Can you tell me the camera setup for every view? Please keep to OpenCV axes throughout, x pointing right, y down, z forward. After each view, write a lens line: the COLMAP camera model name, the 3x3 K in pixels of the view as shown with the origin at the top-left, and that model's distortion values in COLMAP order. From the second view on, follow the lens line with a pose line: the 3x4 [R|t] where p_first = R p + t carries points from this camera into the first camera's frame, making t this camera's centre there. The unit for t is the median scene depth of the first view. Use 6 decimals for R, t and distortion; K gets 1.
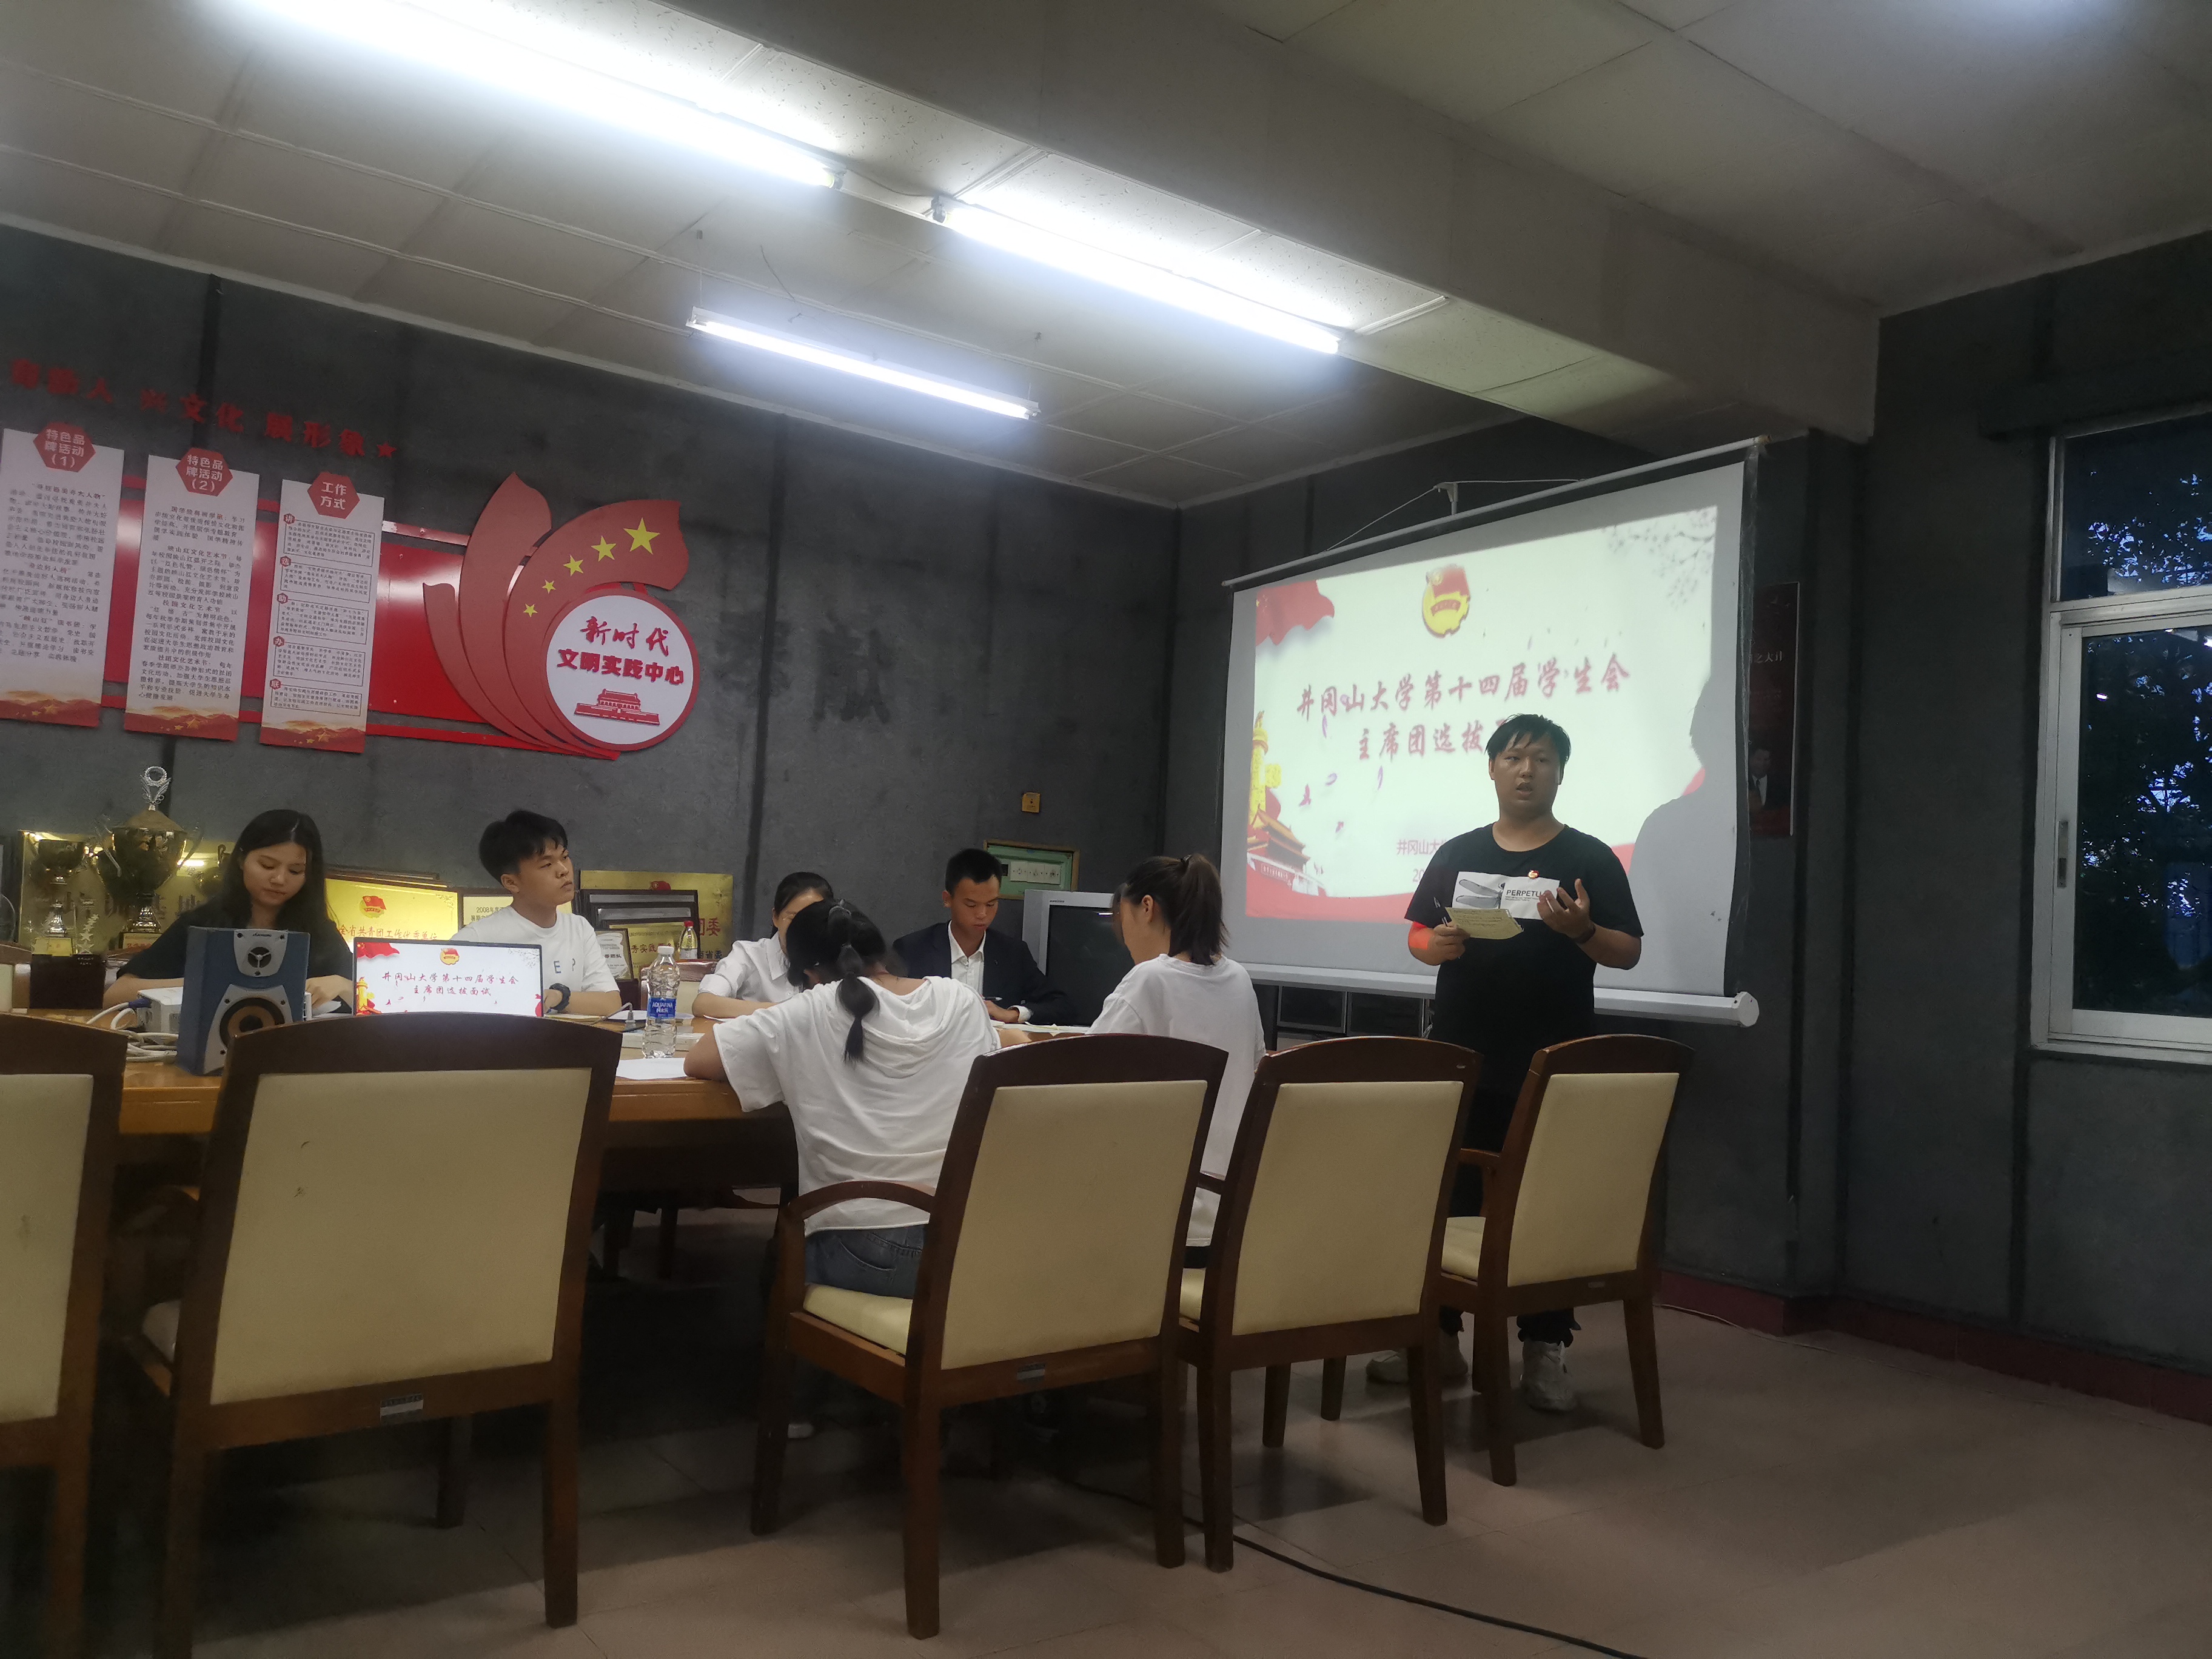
lens RADIAL K [[1695.5, 0, 1102.9], [0, 1695.5, 823.1], [0, 0, 1]] dist [0.064754, -0.070512]
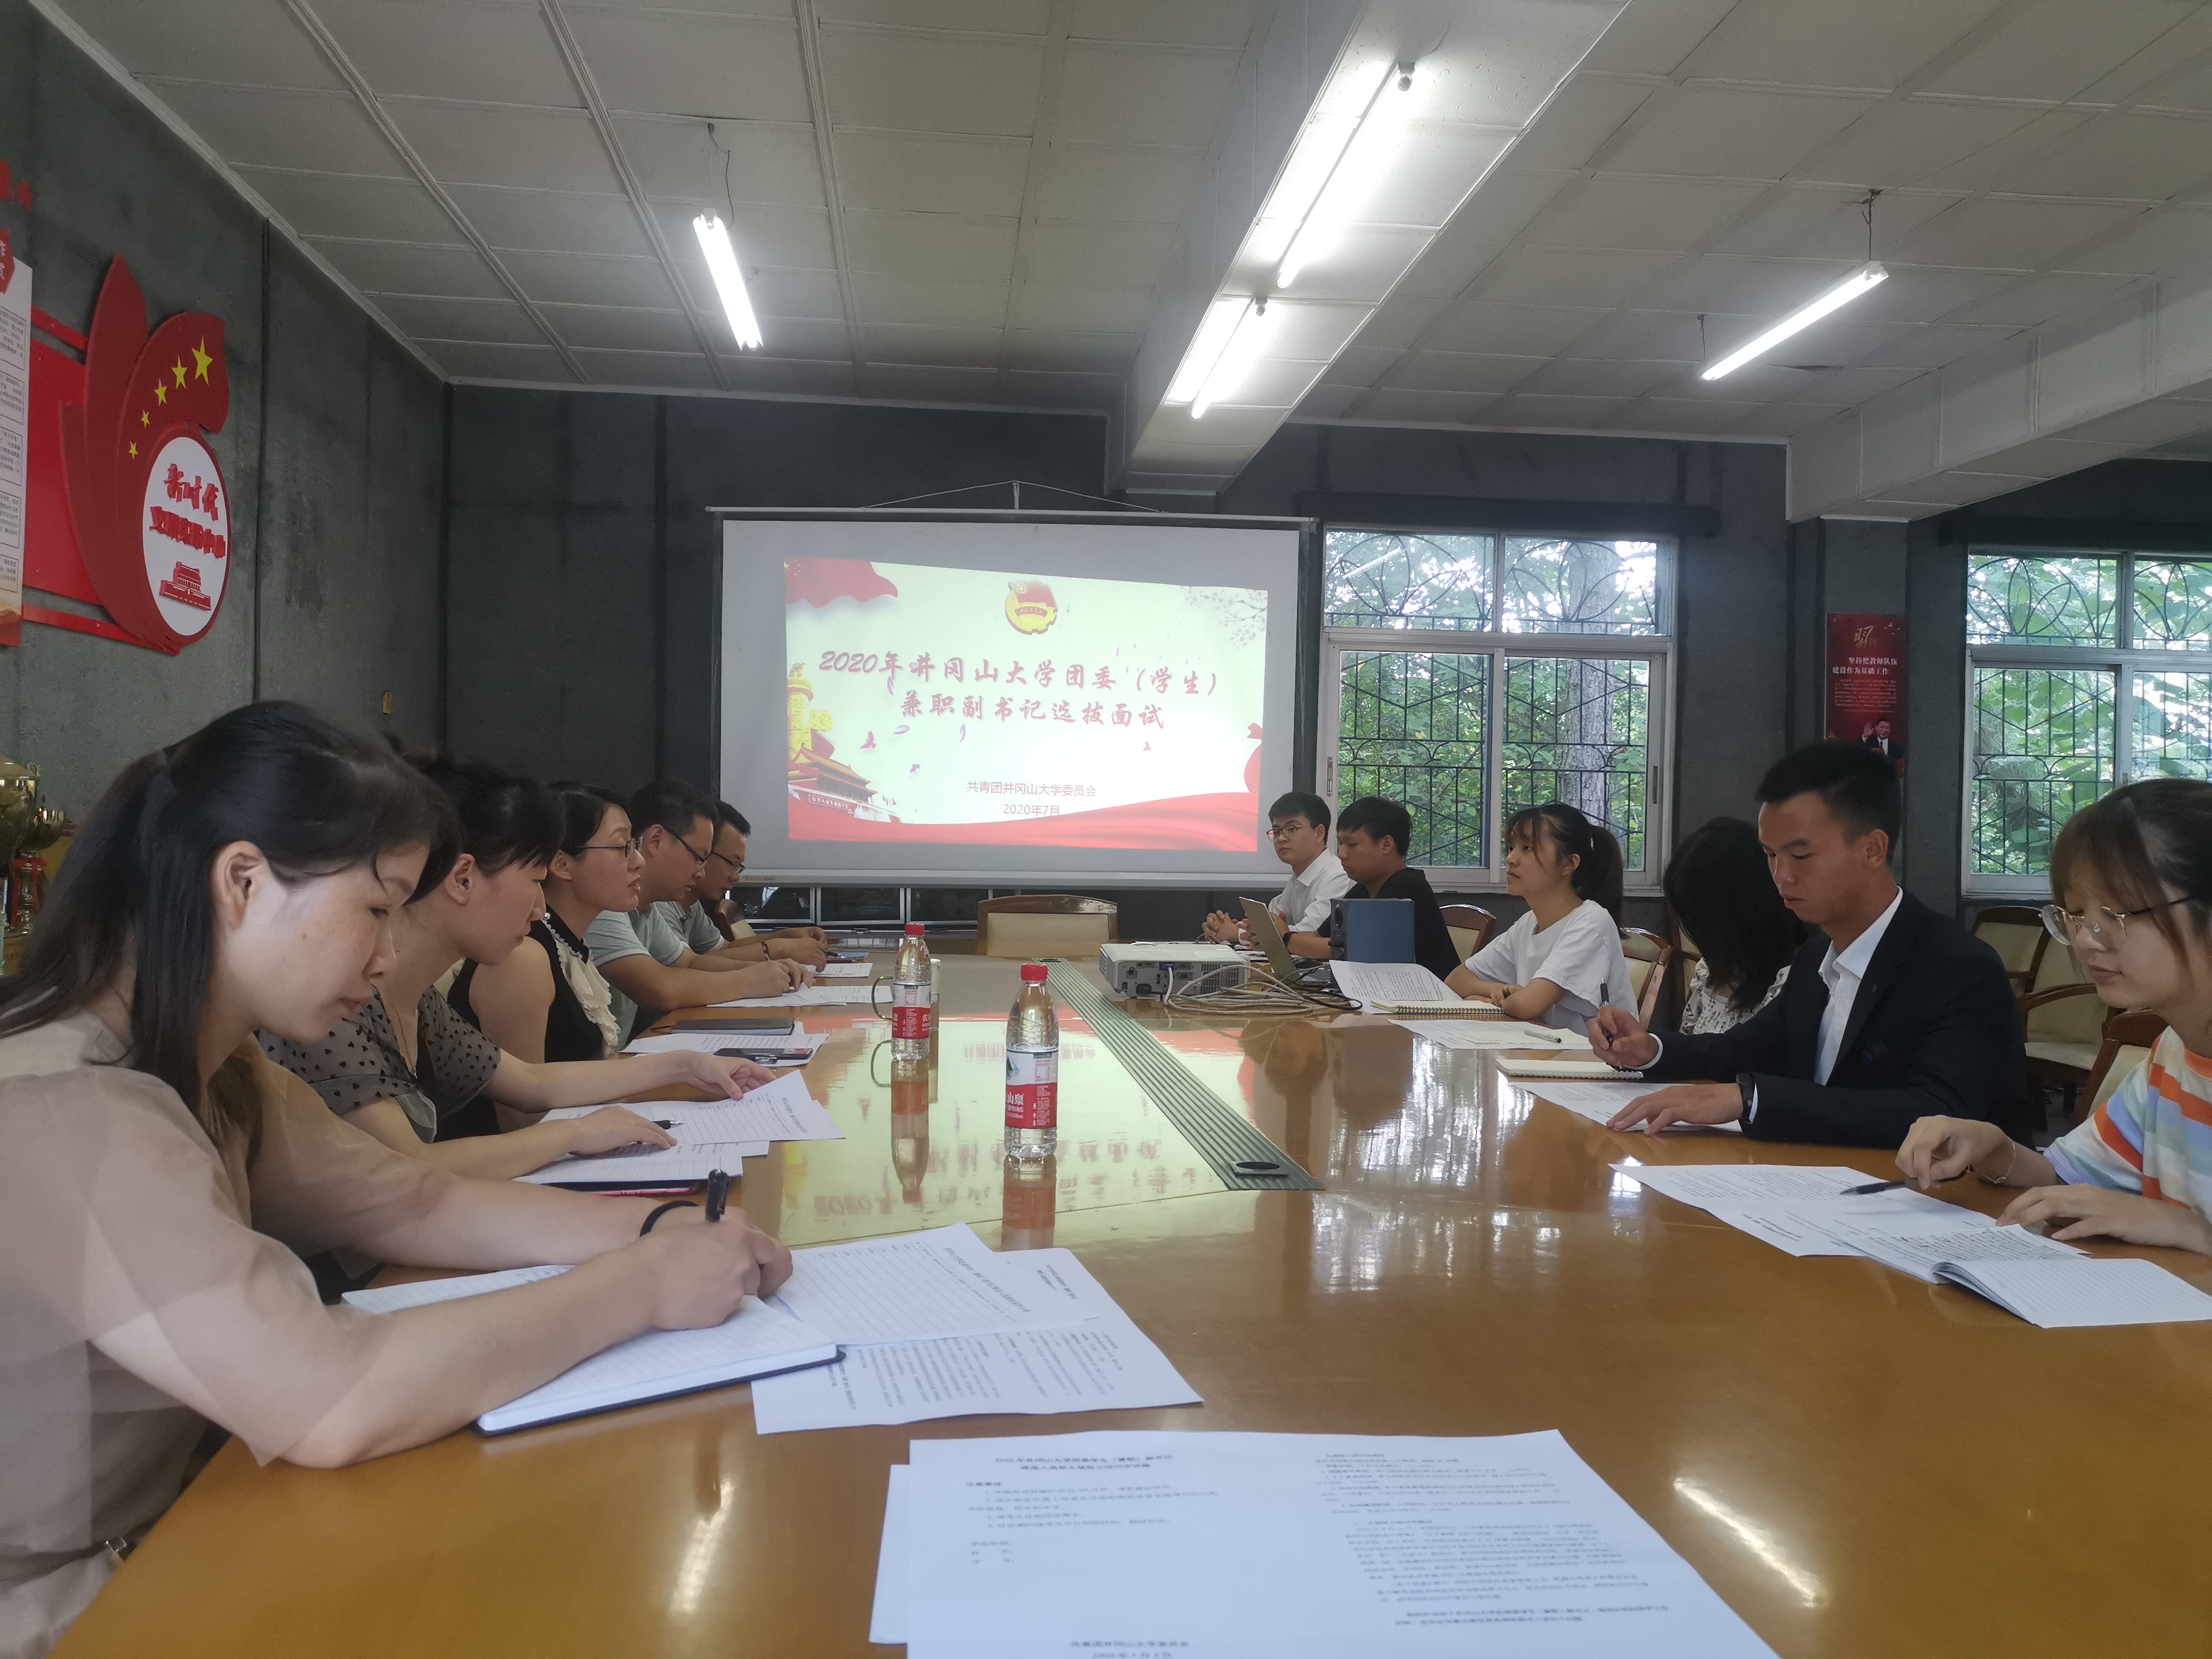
lens RADIAL K [[1695.5, 0, 1118.4], [0, 1695.5, 826.3], [0, 0, 1]] dist [0.064754, -0.070512]
pose [[0.489882, -0.044764, 0.870639, -0.814550], [-0.040805, 0.996409, 0.074190, -0.038436], [-0.870833, -0.071871, 0.486296, 0.281614]]
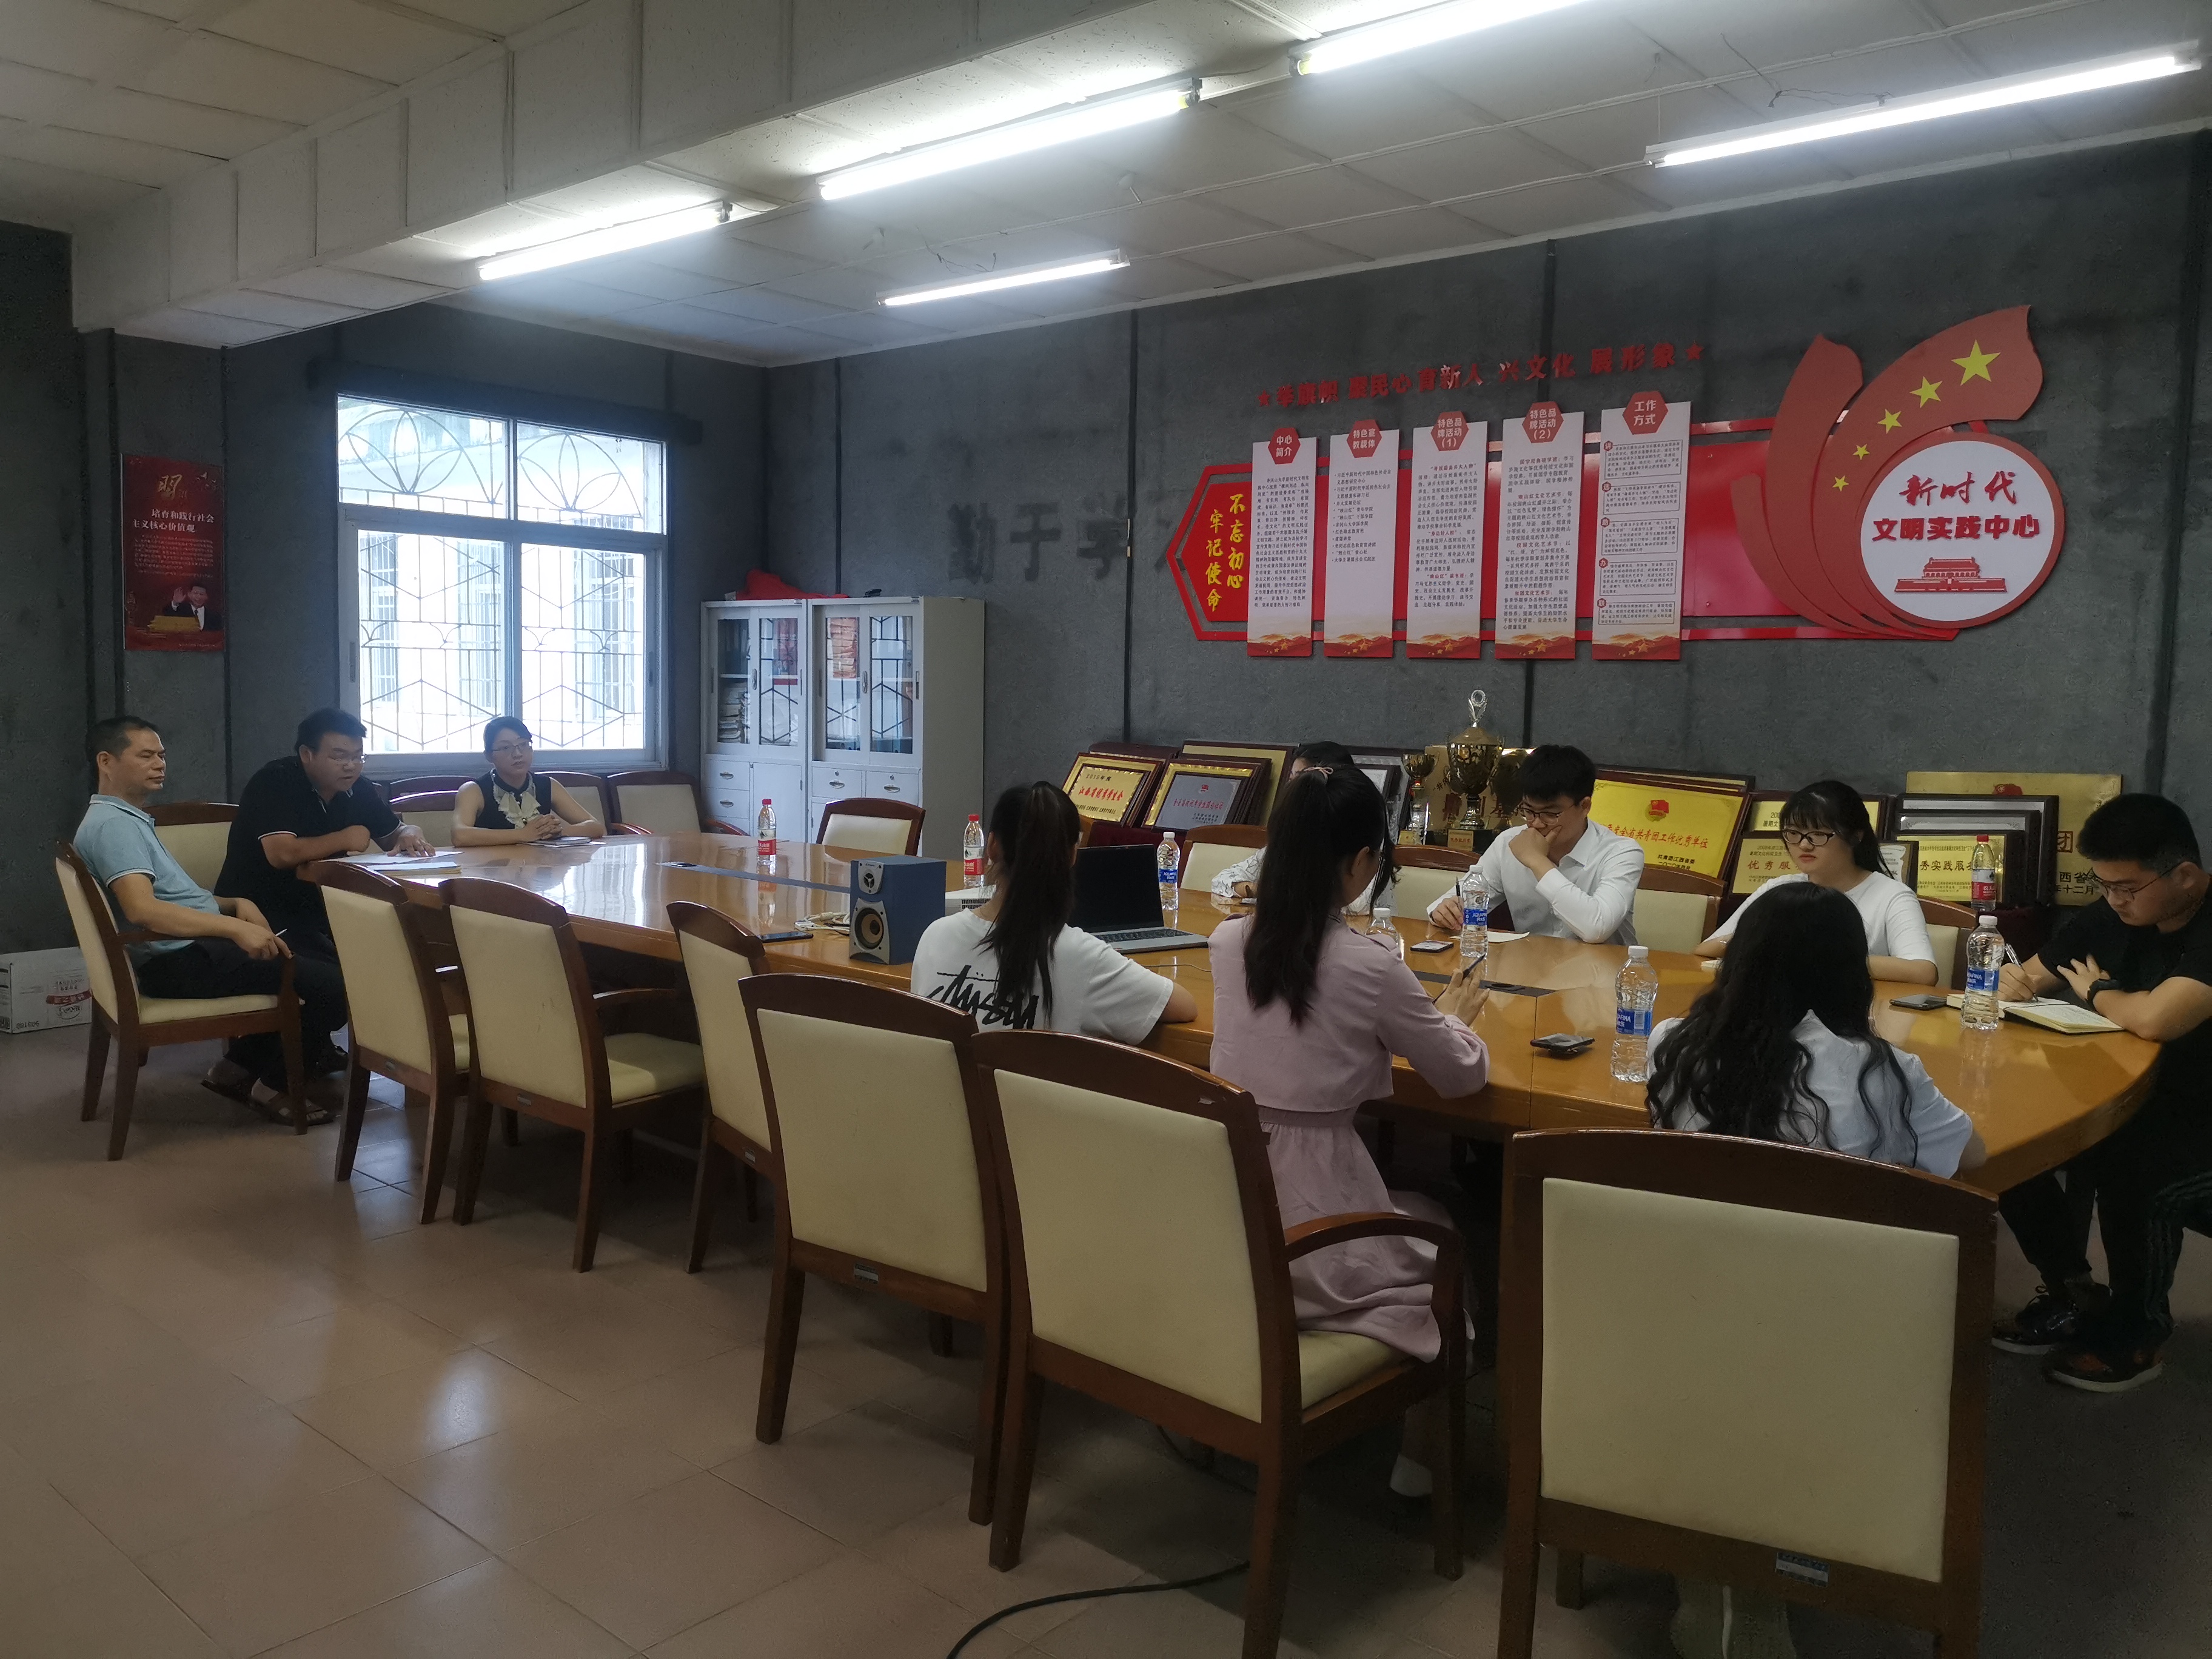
lens RADIAL K [[1695.5, 0, 1101.0], [0, 1695.5, 825.0], [0, 0, 1]] dist [0.064754, -0.070512]
pose [[0.219873, 0.033363, -0.974958, 0.489744], [0.047616, 0.997857, 0.044885, -0.004393], [0.974366, -0.056293, 0.217813, 0.435303]]
